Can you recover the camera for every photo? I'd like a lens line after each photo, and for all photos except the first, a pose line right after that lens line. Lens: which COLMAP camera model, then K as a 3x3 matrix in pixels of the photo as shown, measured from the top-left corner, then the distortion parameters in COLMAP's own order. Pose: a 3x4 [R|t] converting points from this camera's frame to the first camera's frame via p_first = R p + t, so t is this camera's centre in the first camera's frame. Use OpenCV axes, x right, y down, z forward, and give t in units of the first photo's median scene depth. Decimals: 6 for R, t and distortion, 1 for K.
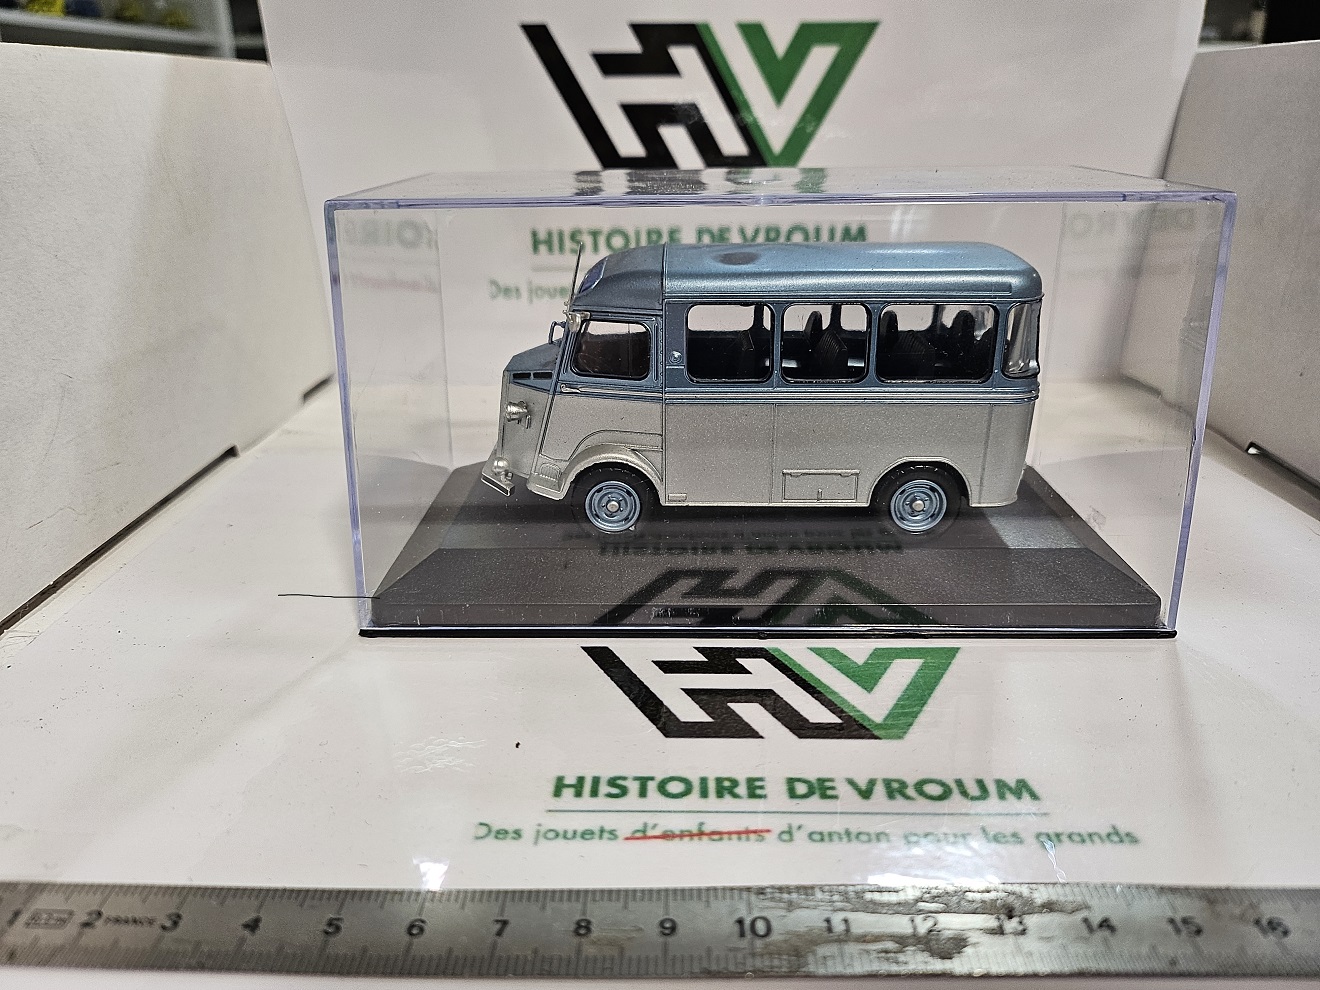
lens RADIAL K [[1046.8, 0, 660.0], [0, 1046.8, 495.0], [0, 0, 1]] dist [0.030603, -0.000526]
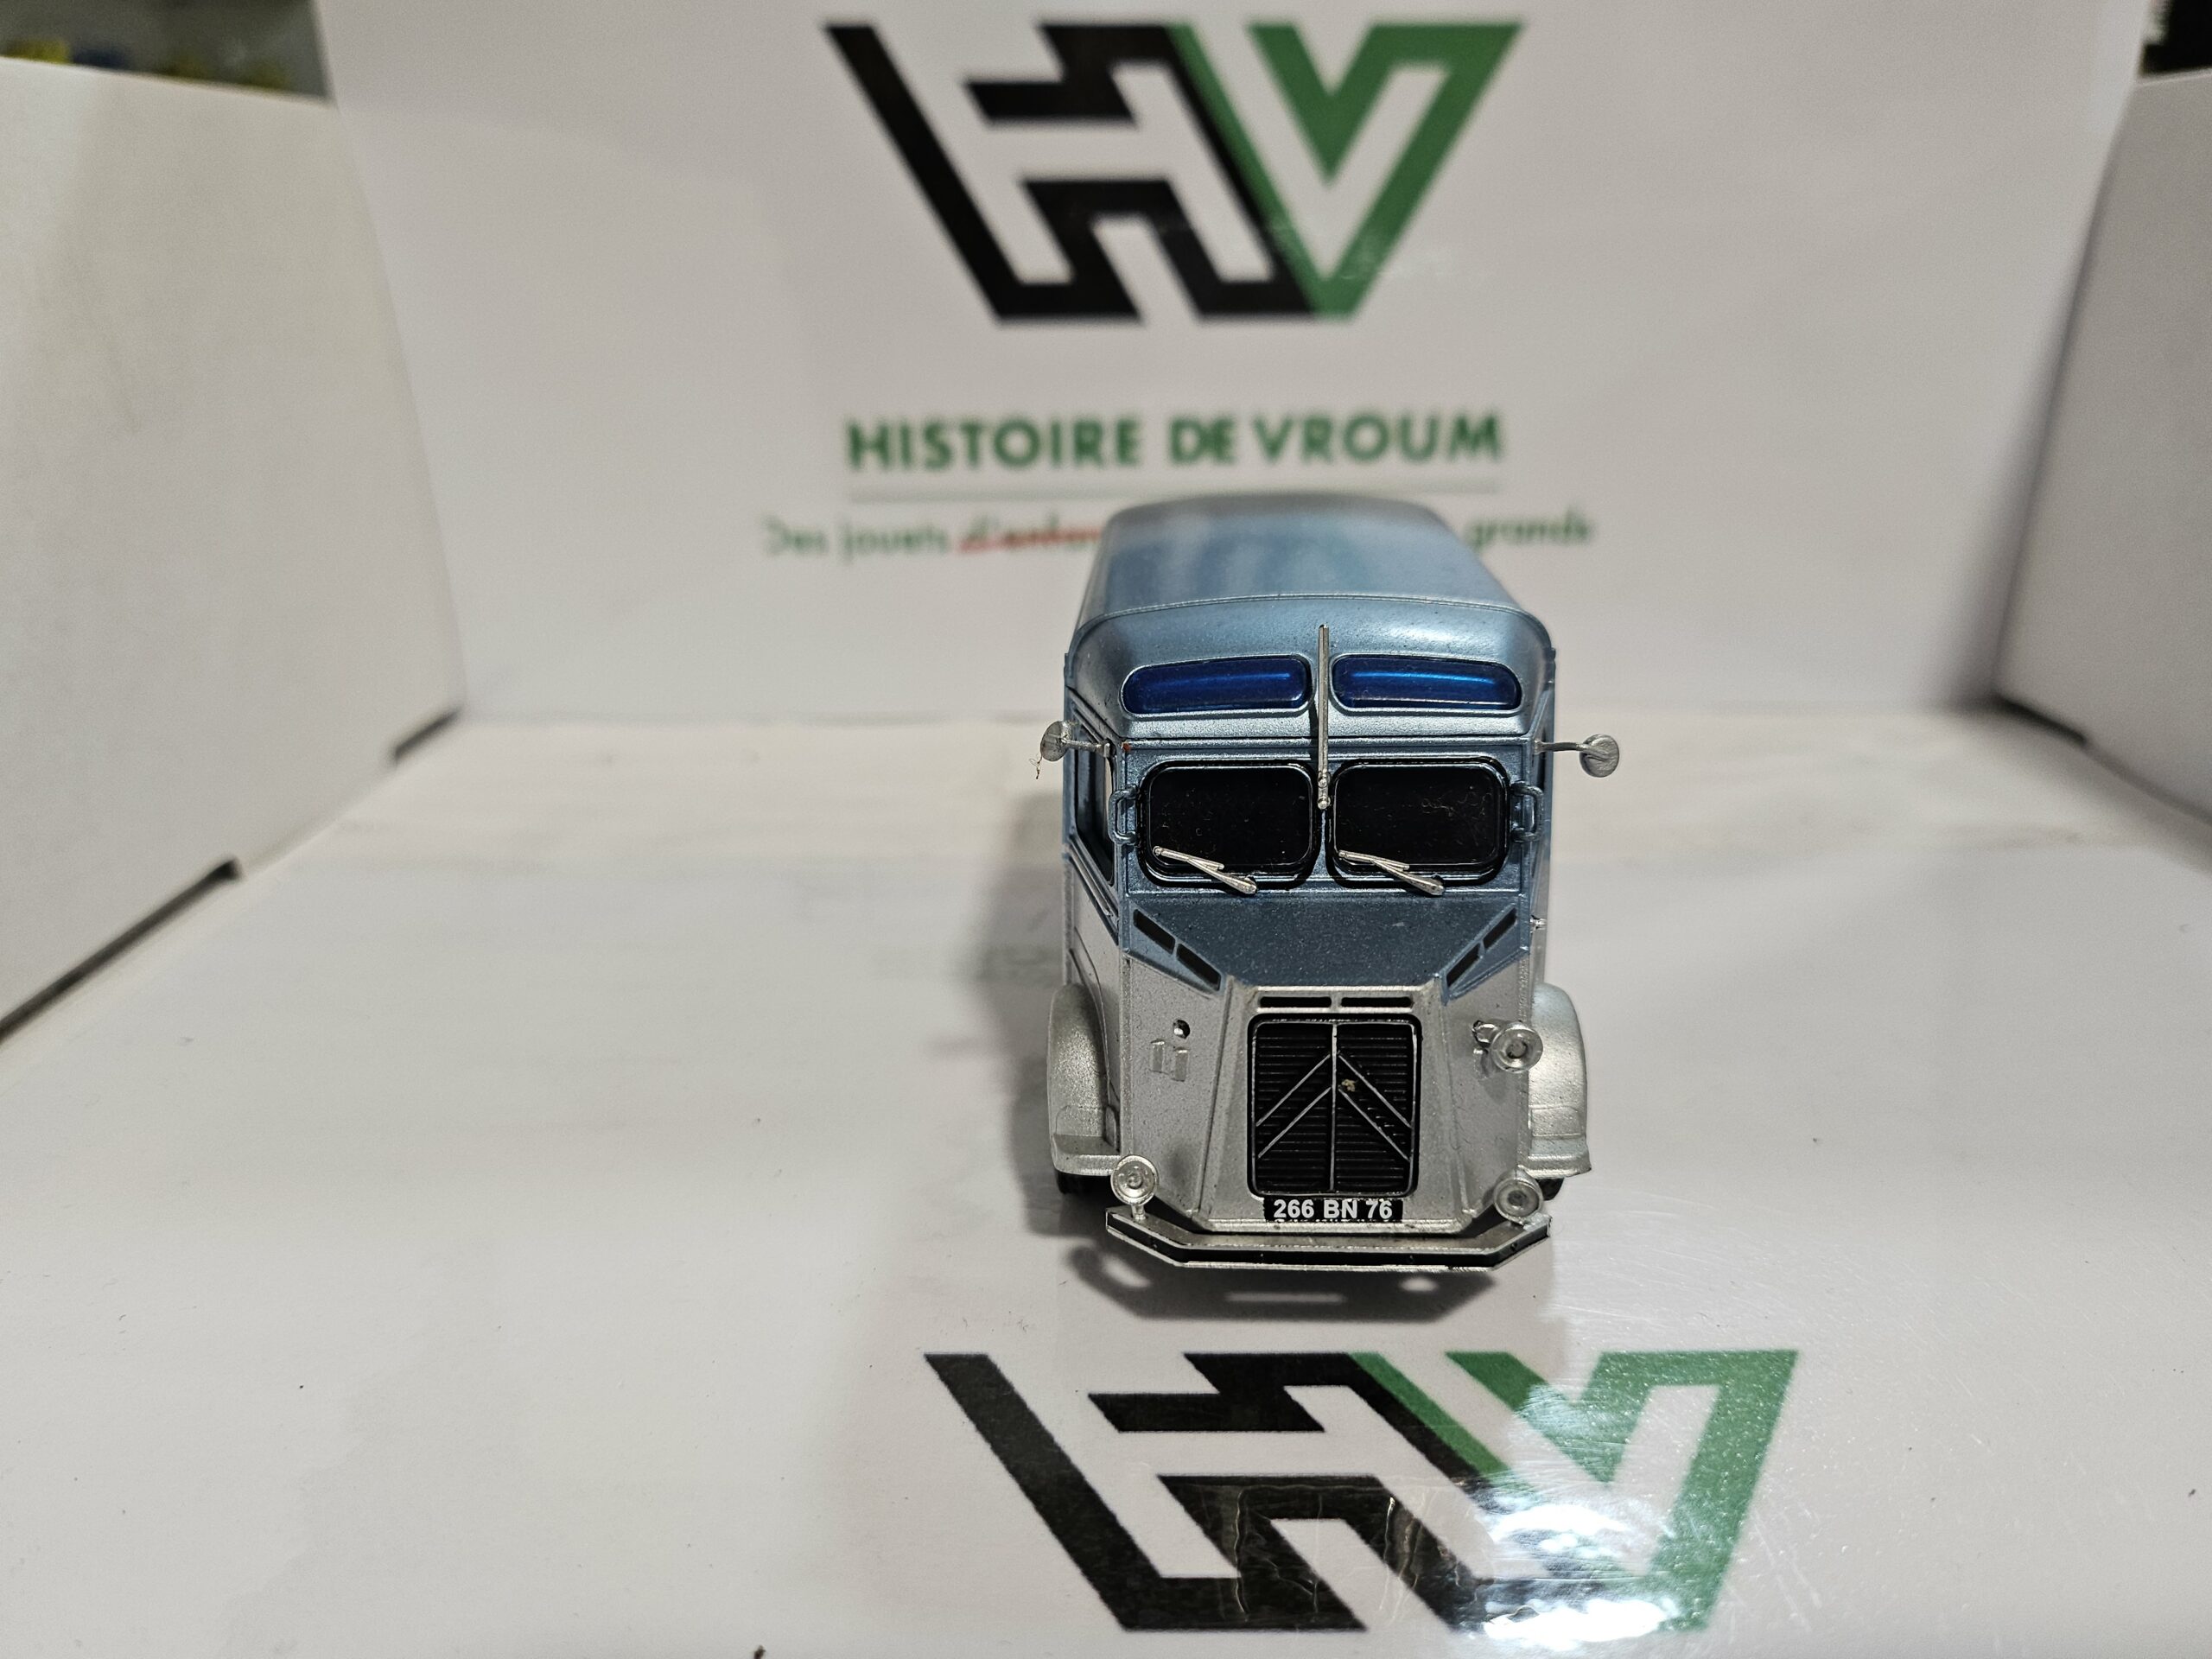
lens RADIAL K [[1762.9, 0, 1106.0], [0, 1762.9, 829.5], [0, 0, 1]] dist [-0.004317, -0.006453]
pose [[0.999974, -0.003621, 0.006177, -0.002456], [0.003810, 0.999517, -0.030846, -0.029209], [-0.006062, 0.030869, 0.999505, 0.155827]]
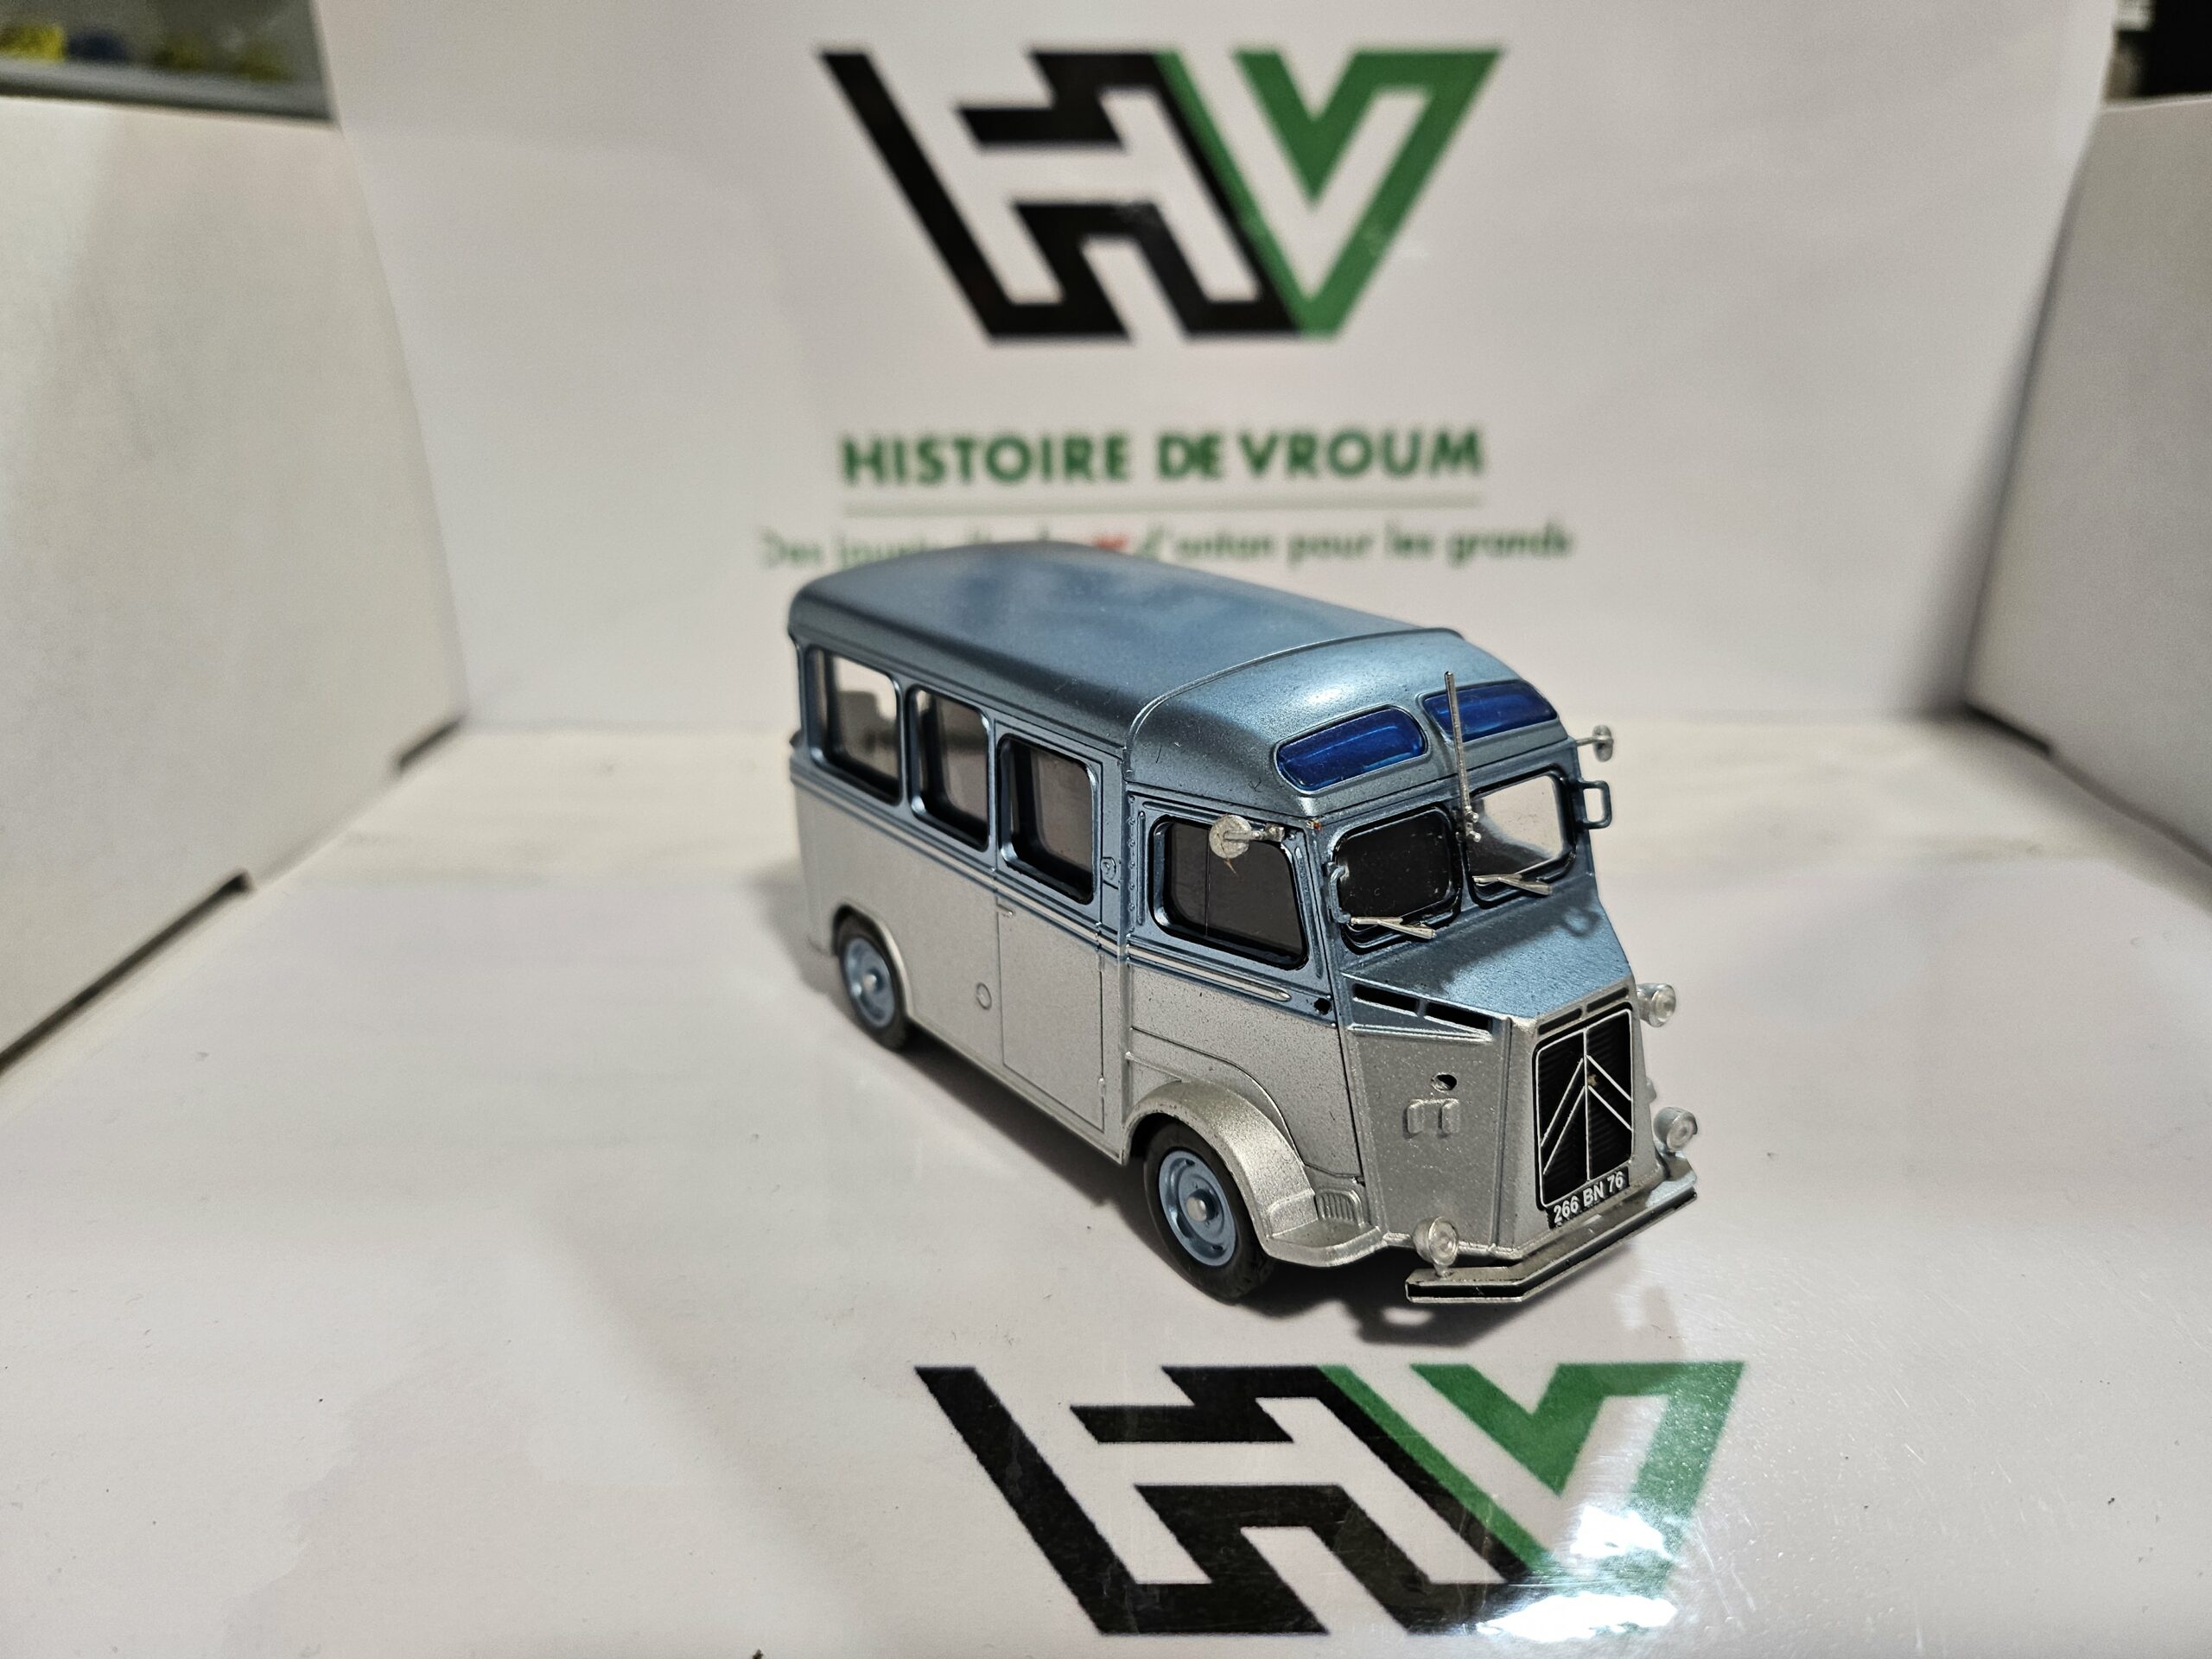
lens RADIAL K [[1763.5, 0, 1111.8], [0, 1763.5, 815.2], [0, 0, 1]] dist [-0.001844, -0.005483]
pose [[0.999933, -0.004002, 0.010890, 0.001644], [0.004289, 0.999640, -0.026474, -0.044031], [-0.010780, 0.026519, 0.999590, 0.133384]]
